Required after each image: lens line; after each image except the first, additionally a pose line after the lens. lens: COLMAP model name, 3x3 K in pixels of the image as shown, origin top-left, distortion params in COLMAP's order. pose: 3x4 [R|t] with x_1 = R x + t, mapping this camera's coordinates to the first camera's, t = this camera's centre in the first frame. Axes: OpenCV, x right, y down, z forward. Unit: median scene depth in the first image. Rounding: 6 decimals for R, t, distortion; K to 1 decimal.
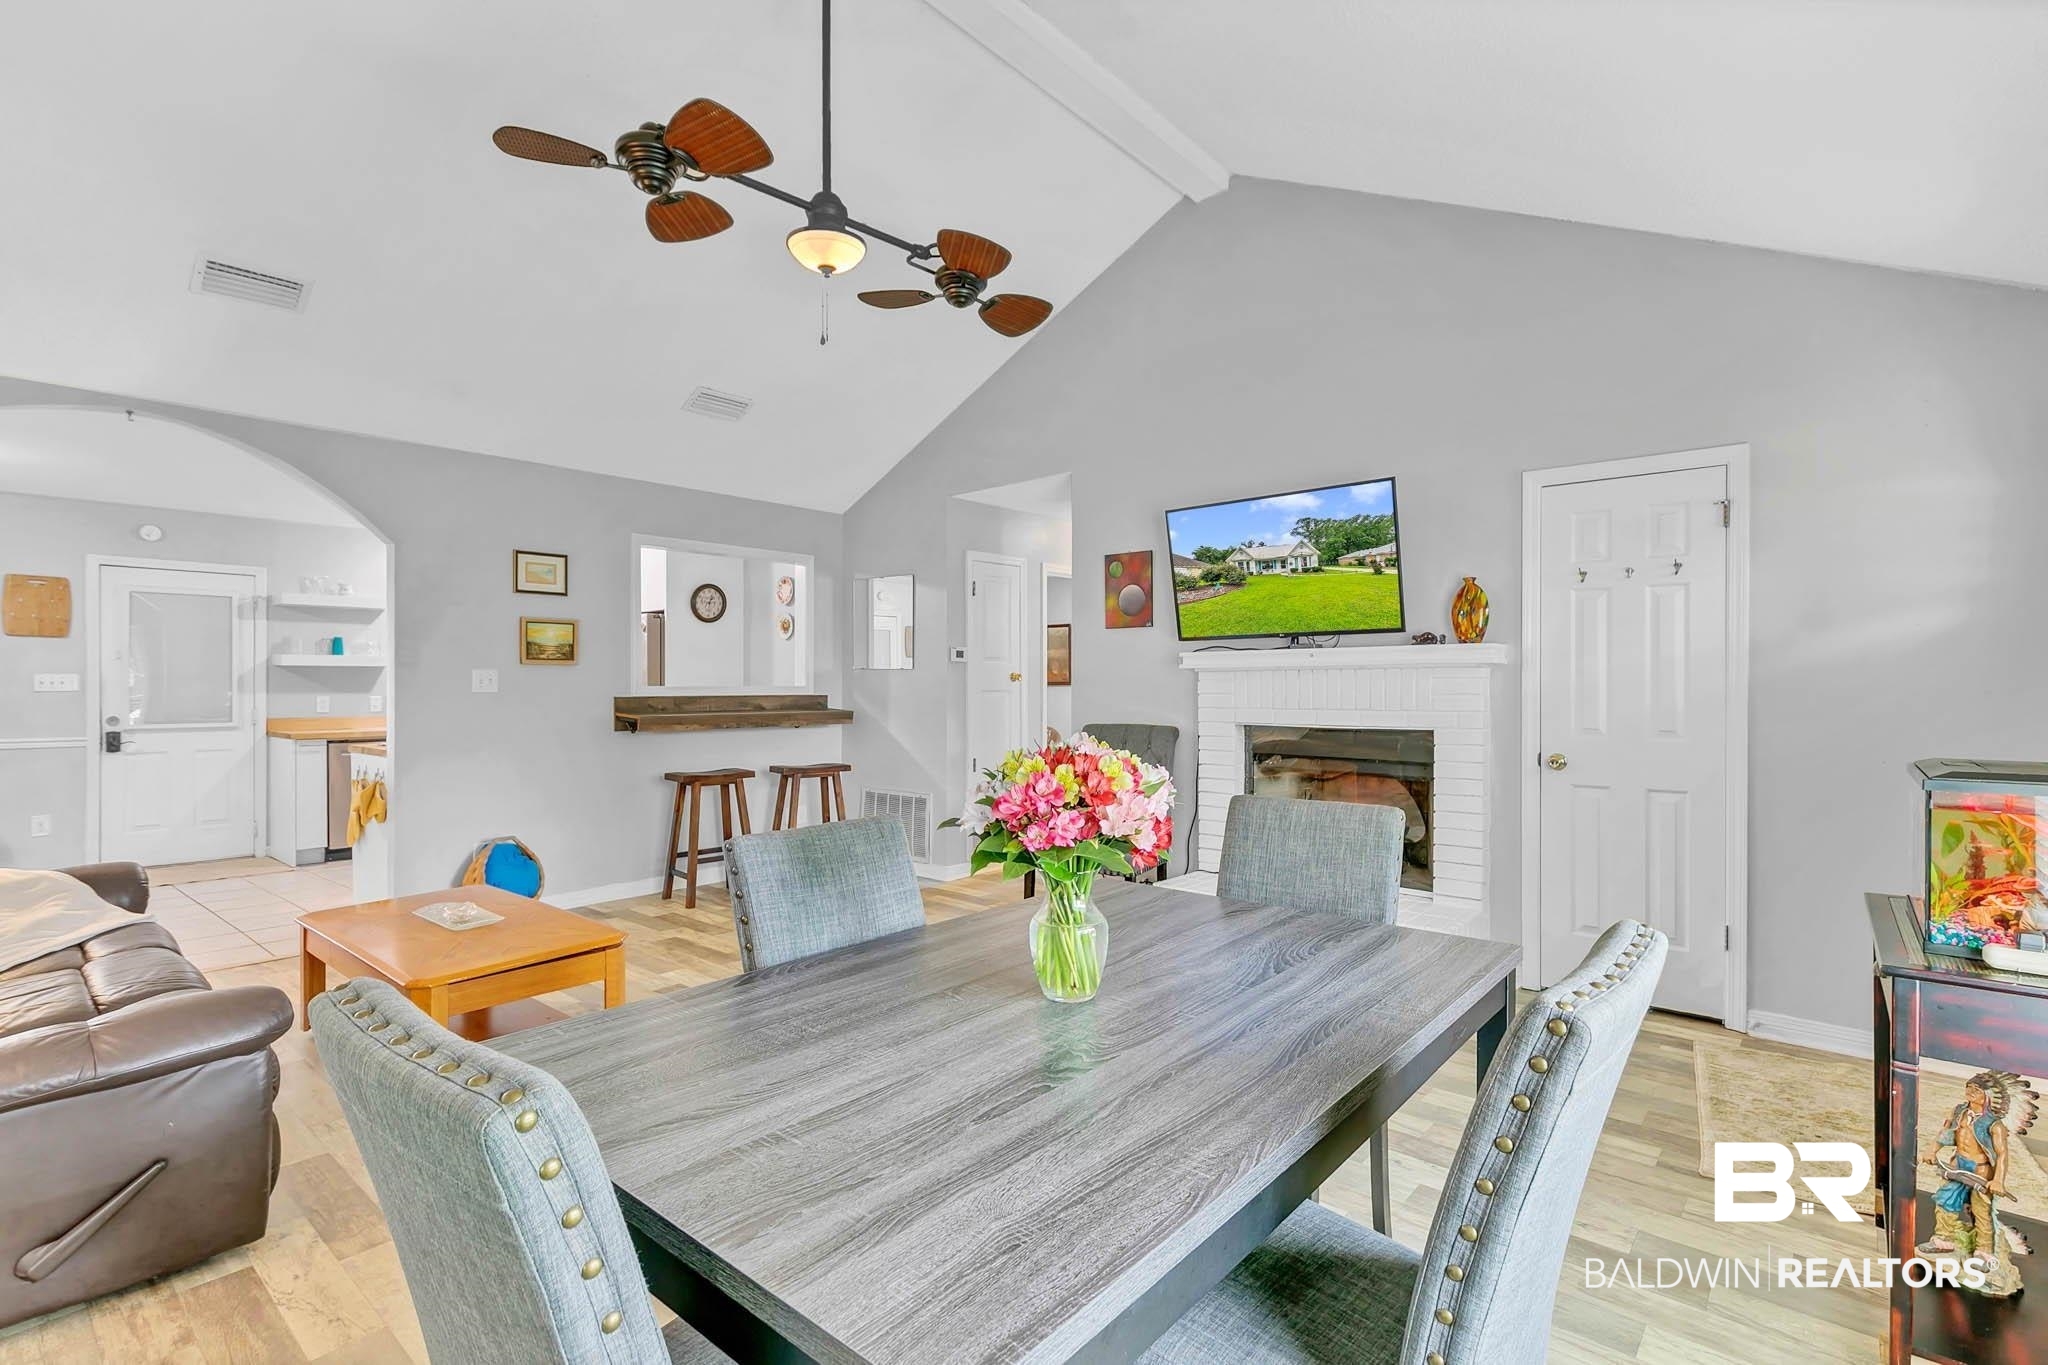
lens RADIAL K [[969.6, 0, 1030.0], [0, 969.6, 674.9], [0, 0, 1]] dist [-0.010204, 0.000829]
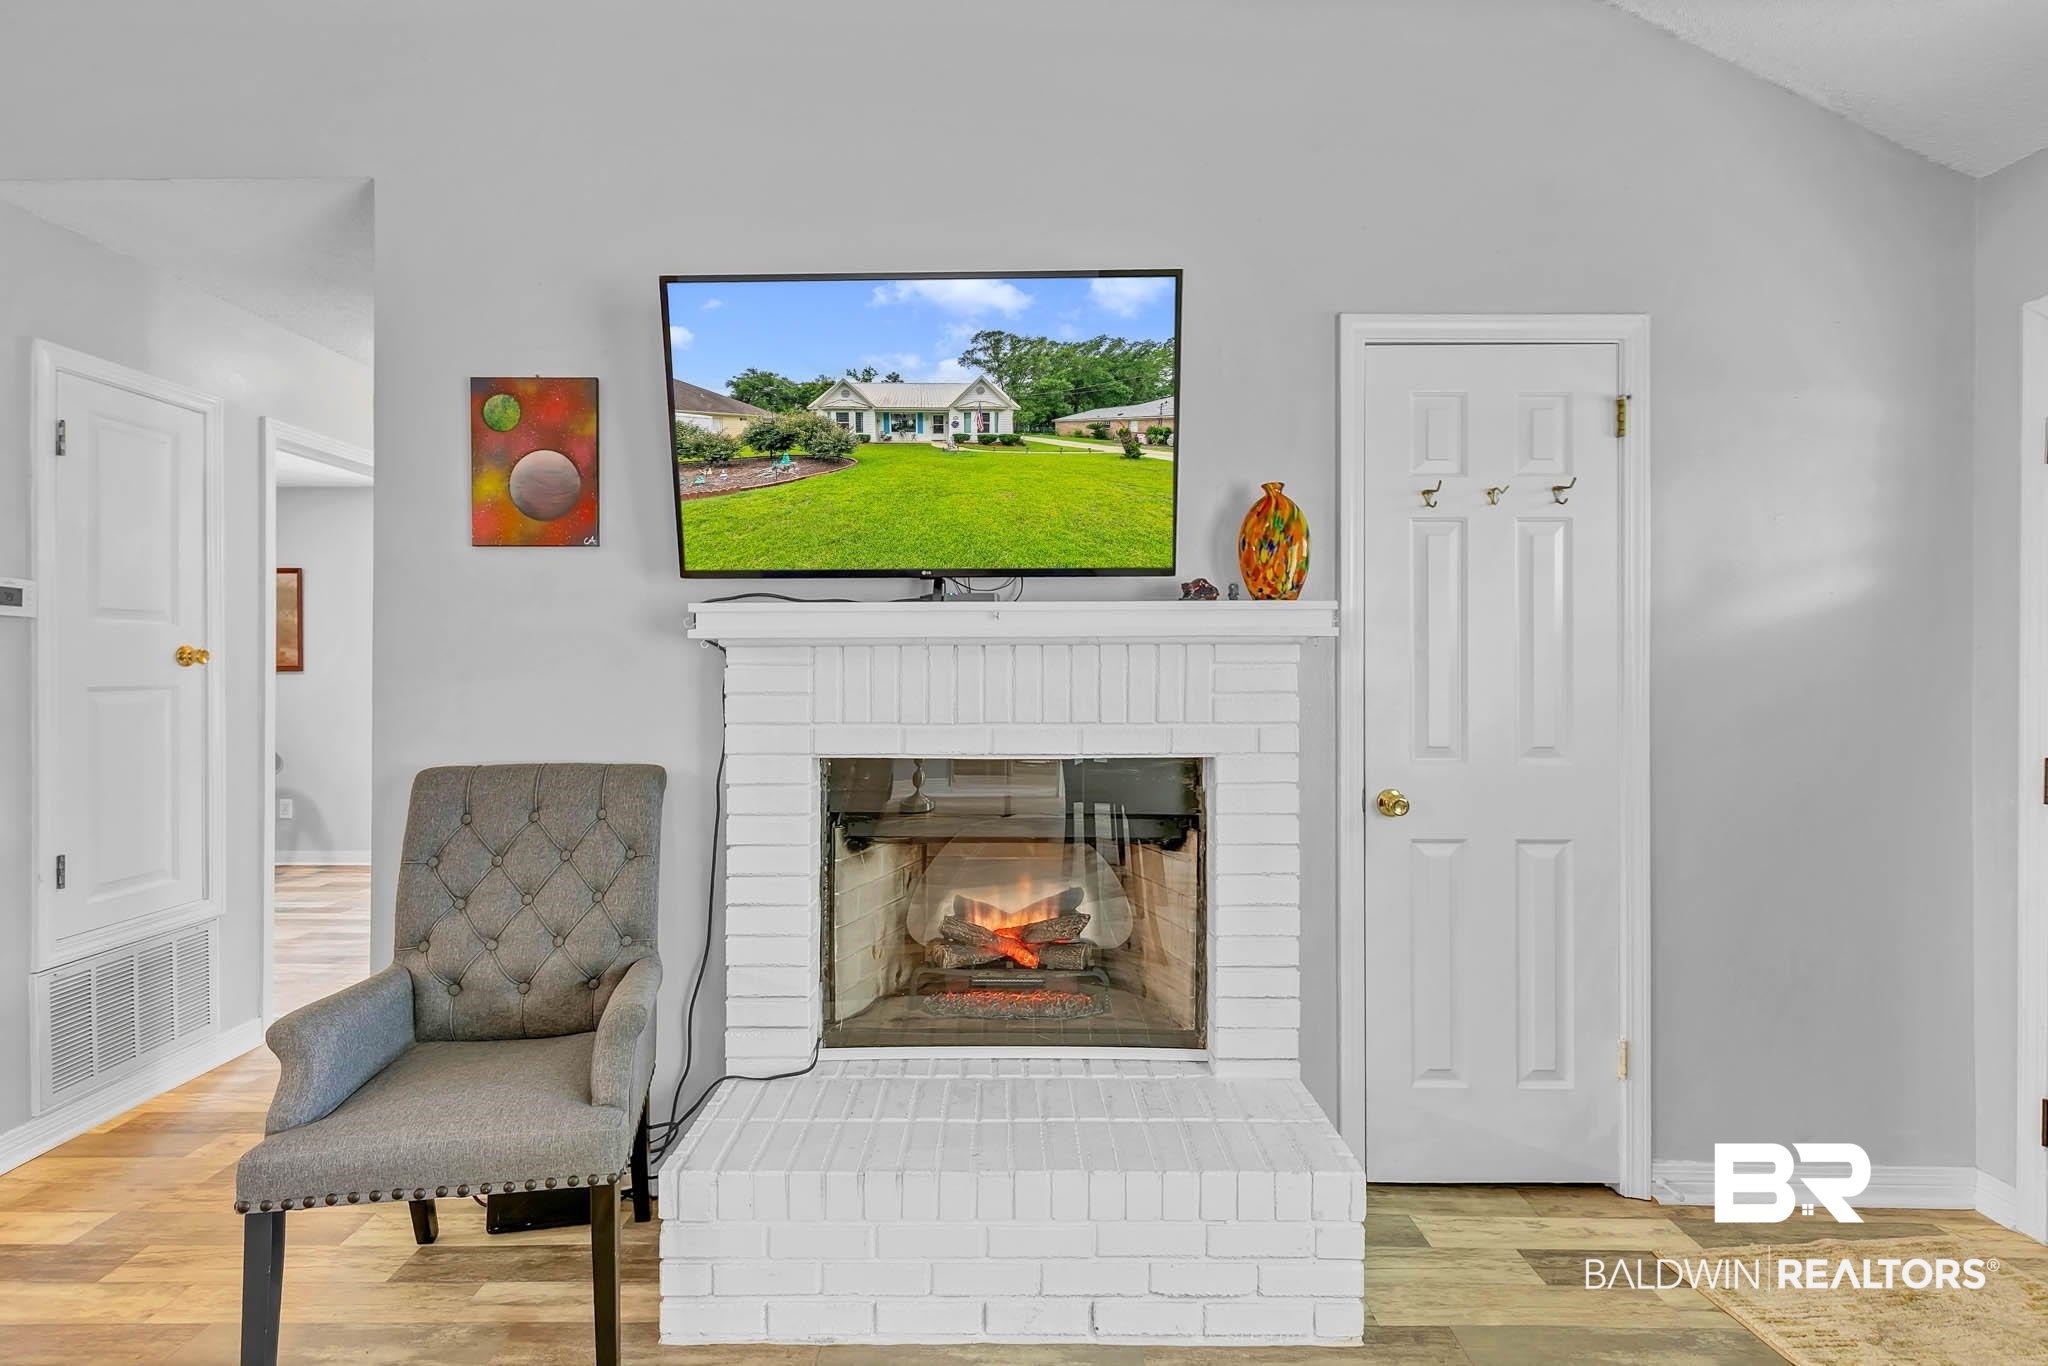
lens RADIAL K [[969.6, 0, 1018.1], [0, 969.6, 680.7], [0, 0, 1]] dist [-0.010204, 0.000829]
pose [[0.788891, 0.012680, 0.614402, -0.002528], [-0.010352, 0.999919, -0.007344, 0.017279], [-0.614446, -0.000567, 0.788959, 0.601815]]
